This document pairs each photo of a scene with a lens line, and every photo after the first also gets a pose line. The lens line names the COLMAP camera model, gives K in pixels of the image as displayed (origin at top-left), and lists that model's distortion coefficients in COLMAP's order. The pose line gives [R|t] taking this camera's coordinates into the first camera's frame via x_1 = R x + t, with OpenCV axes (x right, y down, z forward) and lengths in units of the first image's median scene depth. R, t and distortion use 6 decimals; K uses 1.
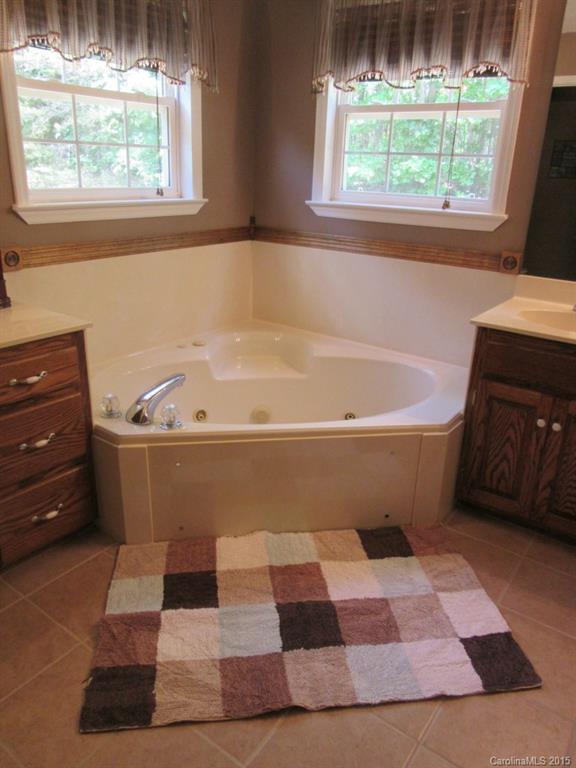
lens RADIAL K [[586.3, 0, 281.5], [0, 586.3, 371.1], [0, 0, 1]] dist [-0.001773, 0.001678]
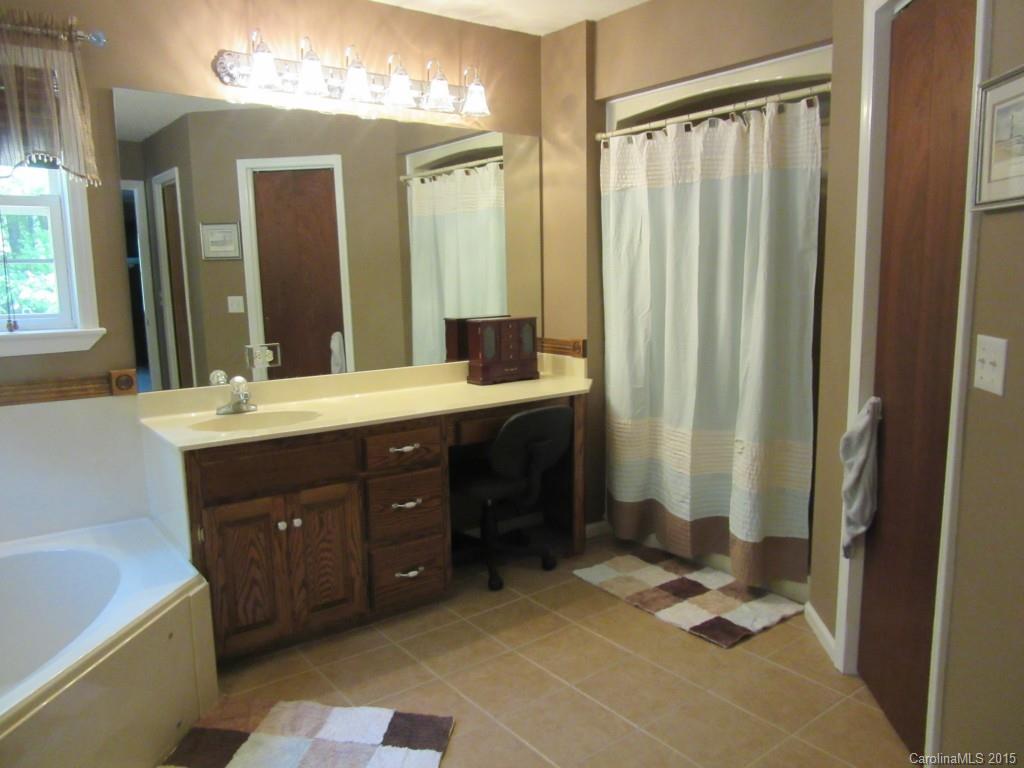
lens RADIAL K [[781.8, 0, 507.6], [0, 781.8, 385.4], [0, 0, 1]] dist [-0.001773, 0.001678]
pose [[0.295087, -0.177073, 0.938919, -0.586471], [0.345153, 0.936075, 0.068060, -0.082987], [-0.890951, 0.303987, 0.337341, 0.176229]]
